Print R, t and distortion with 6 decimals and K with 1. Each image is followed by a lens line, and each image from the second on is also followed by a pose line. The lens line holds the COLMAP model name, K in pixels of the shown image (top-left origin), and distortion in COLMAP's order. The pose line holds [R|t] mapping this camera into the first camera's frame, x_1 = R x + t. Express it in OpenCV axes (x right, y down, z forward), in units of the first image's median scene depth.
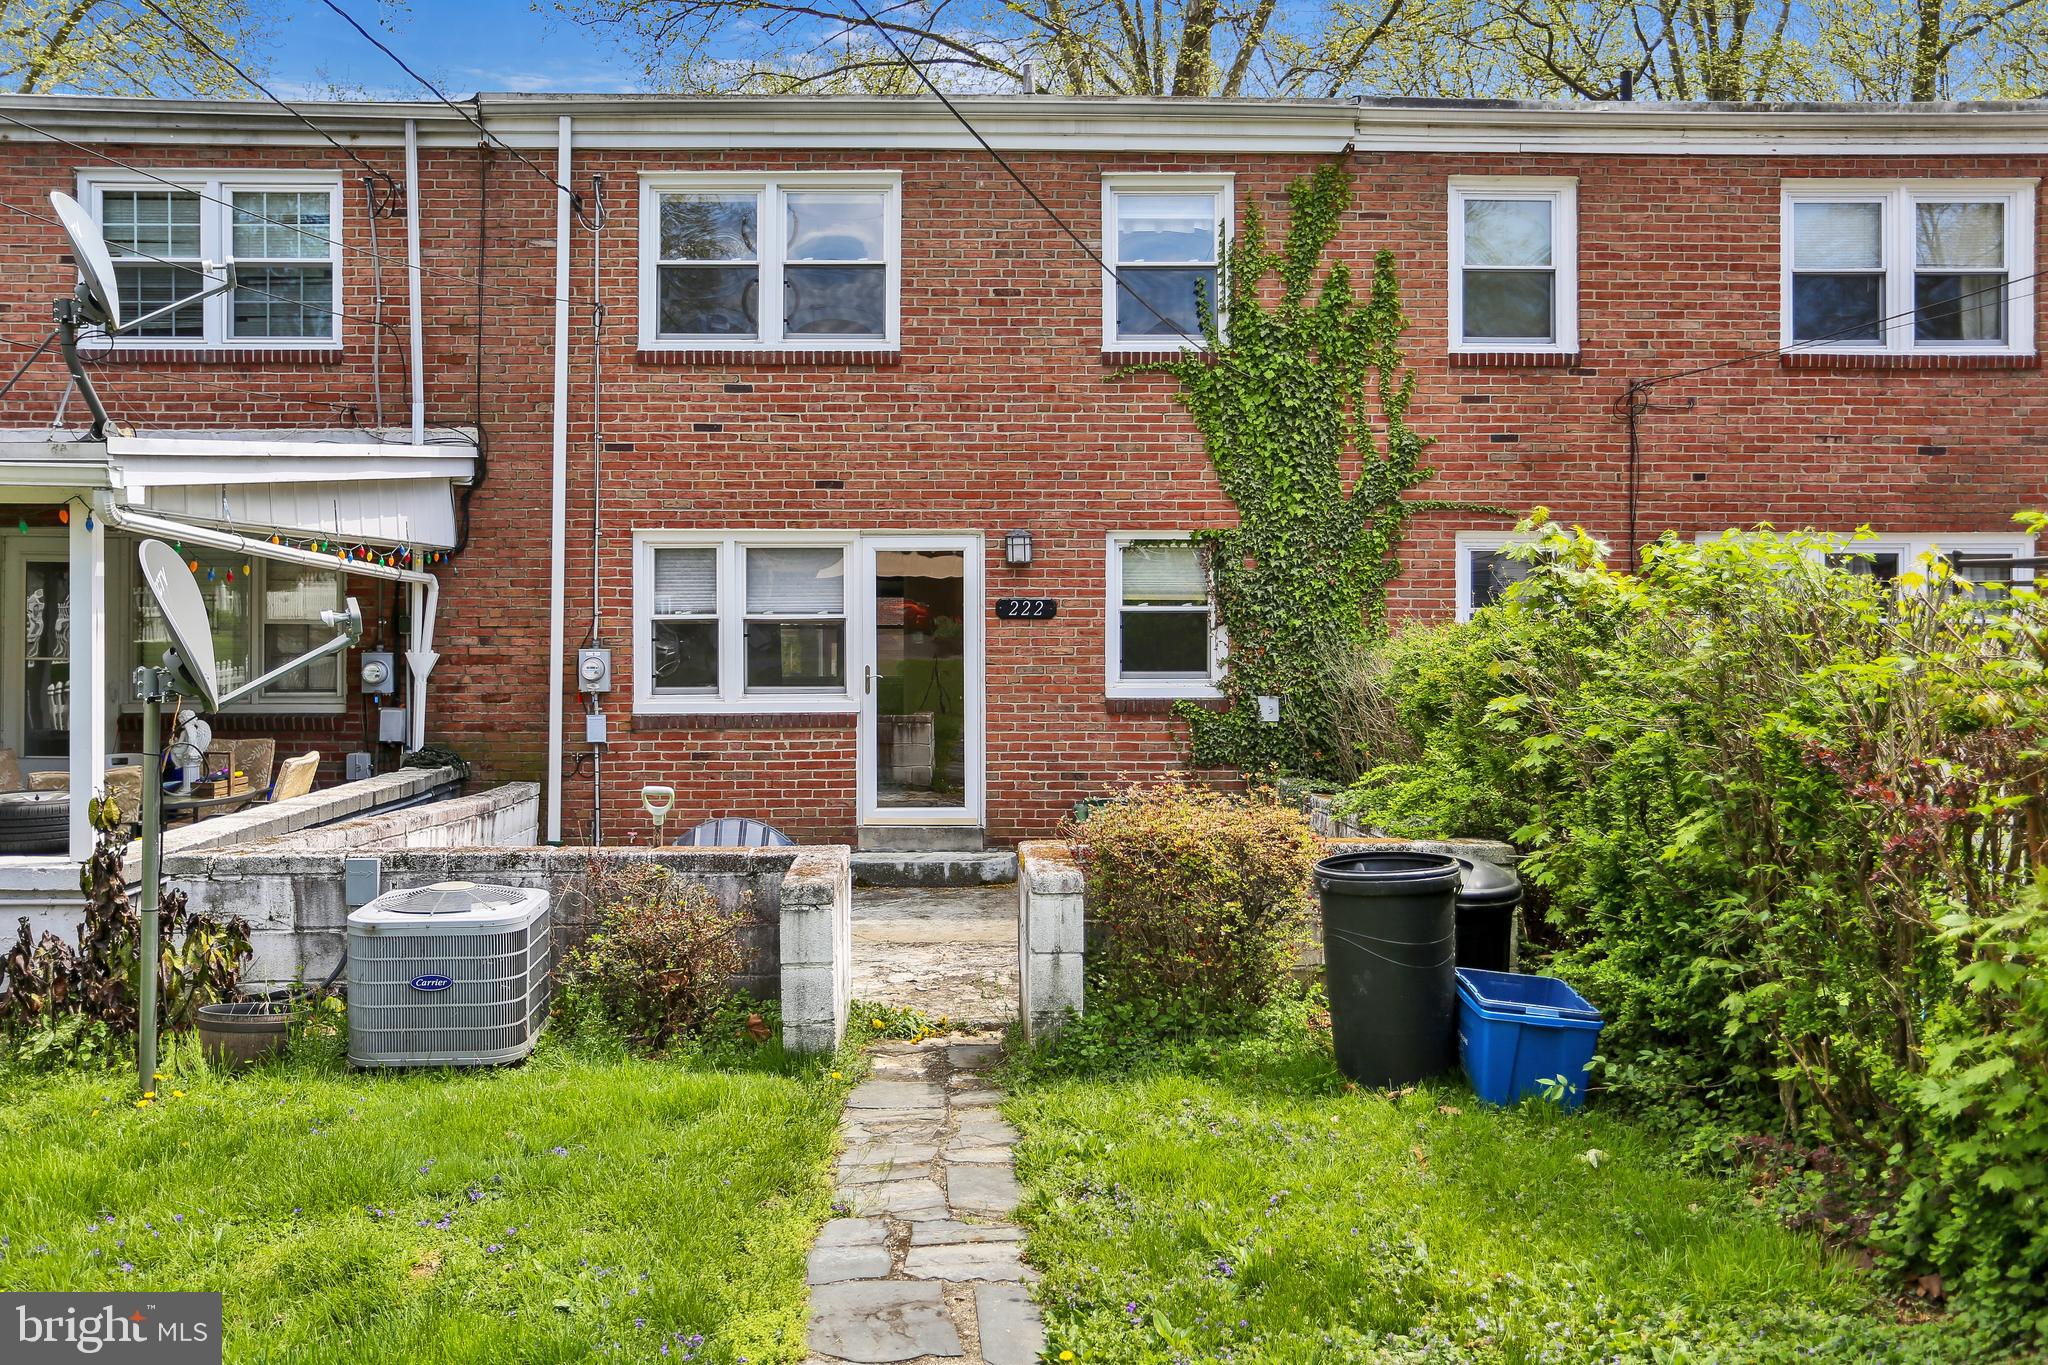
lens RADIAL K [[1649.5, 0, 1025.4], [0, 1649.5, 669.0], [0, 0, 1]] dist [-0.007755, -0.000005]
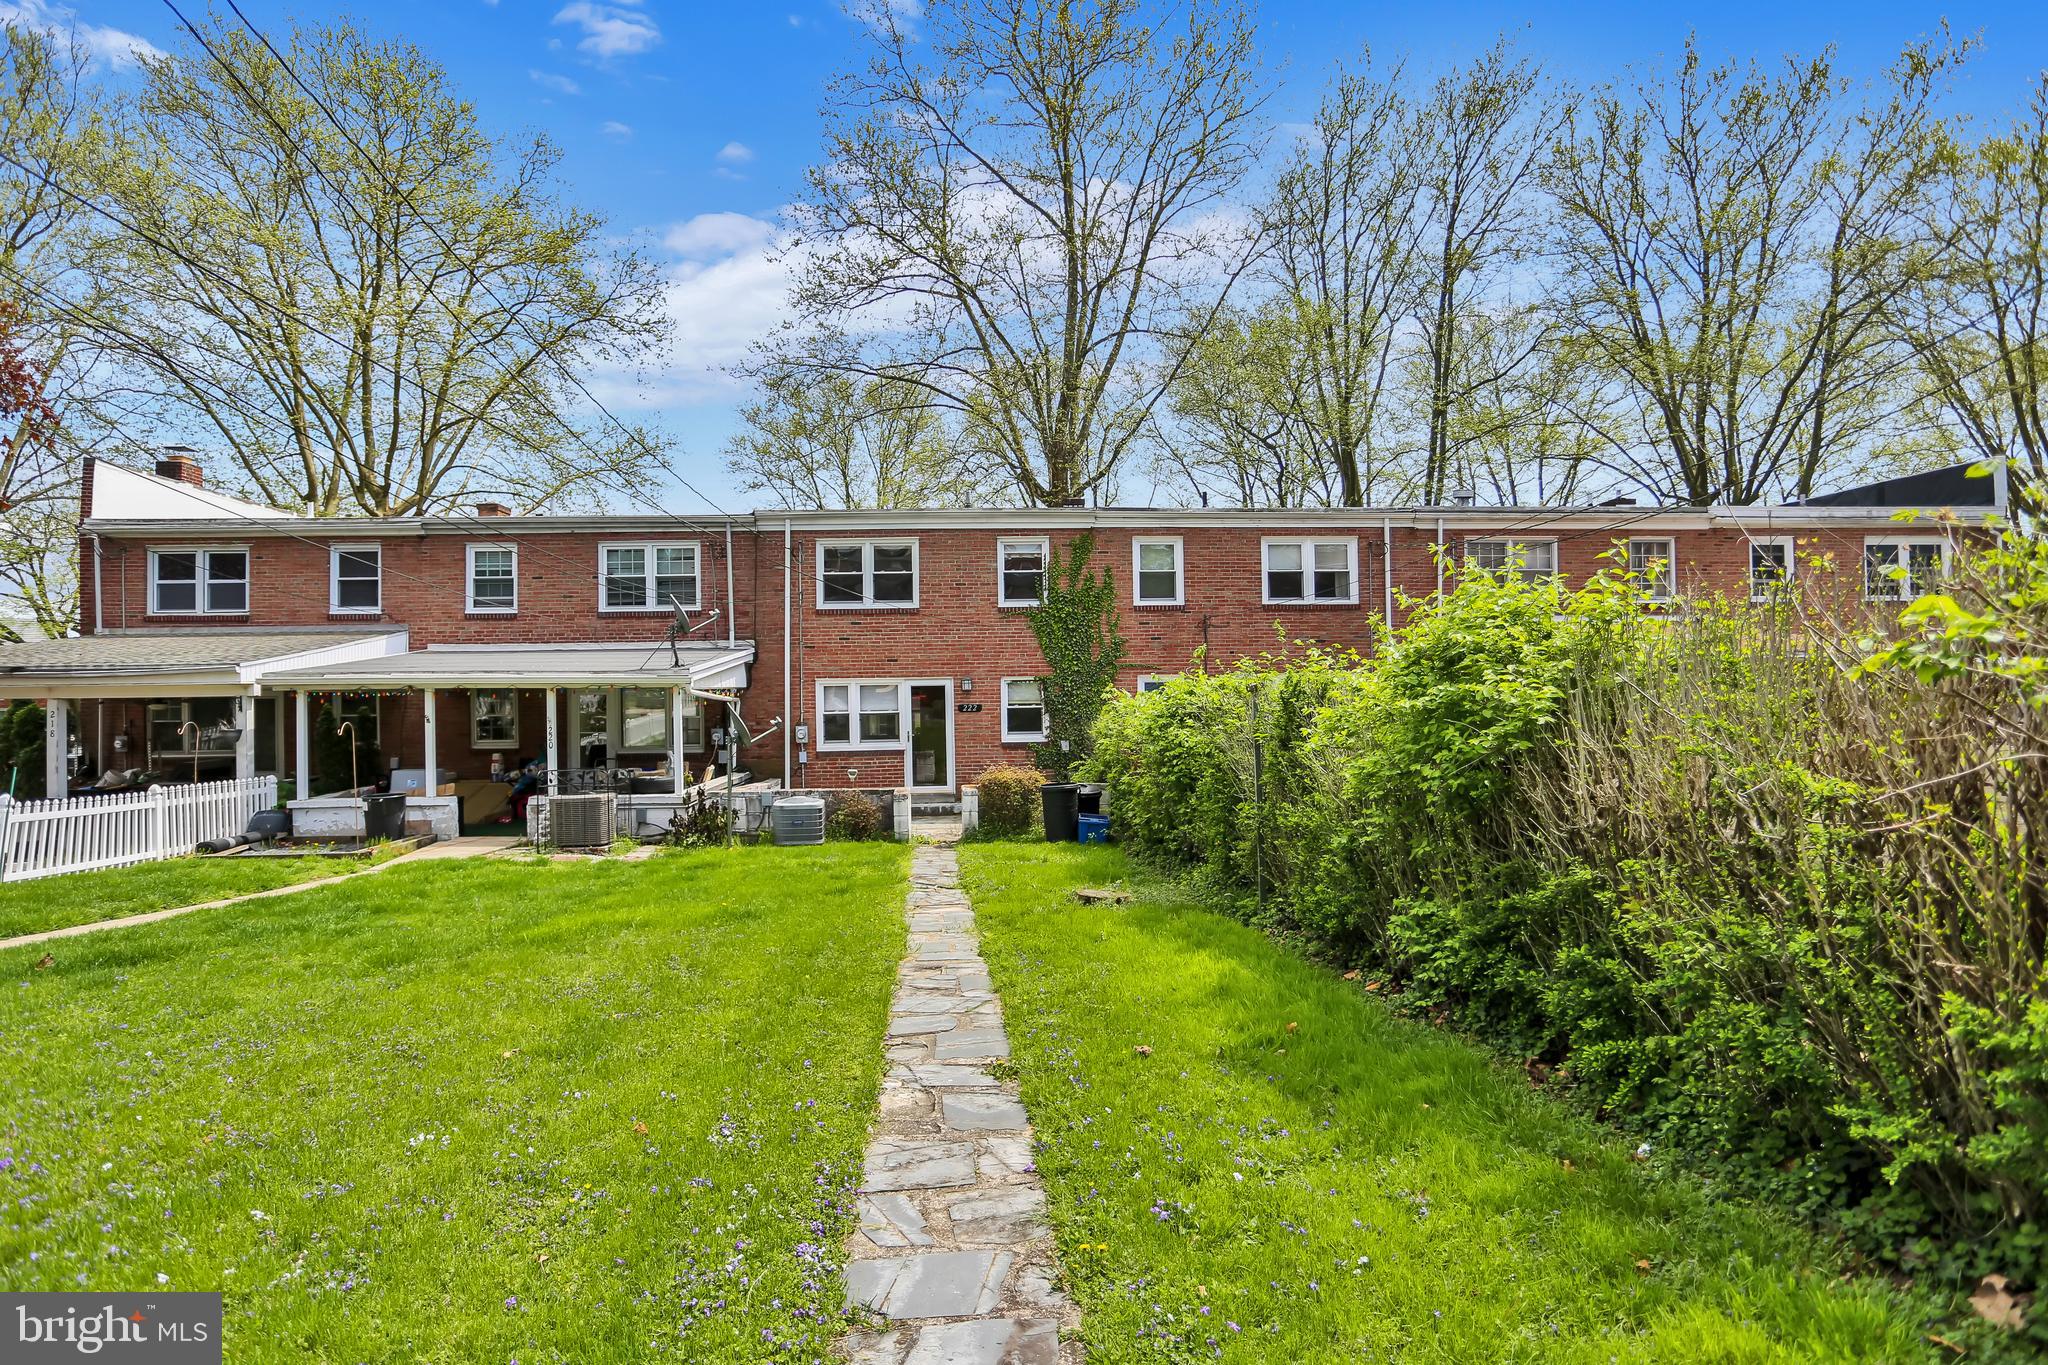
lens RADIAL K [[1136.6, 0, 1015.4], [0, 1136.6, 703.6], [0, 0, 1]] dist [-0.058381, 0.028261]
pose [[0.999705, -0.015165, 0.018973, 0.037381], [0.015583, 0.999635, -0.022084, -0.003106], [-0.018632, 0.022373, 0.999576, -0.758796]]
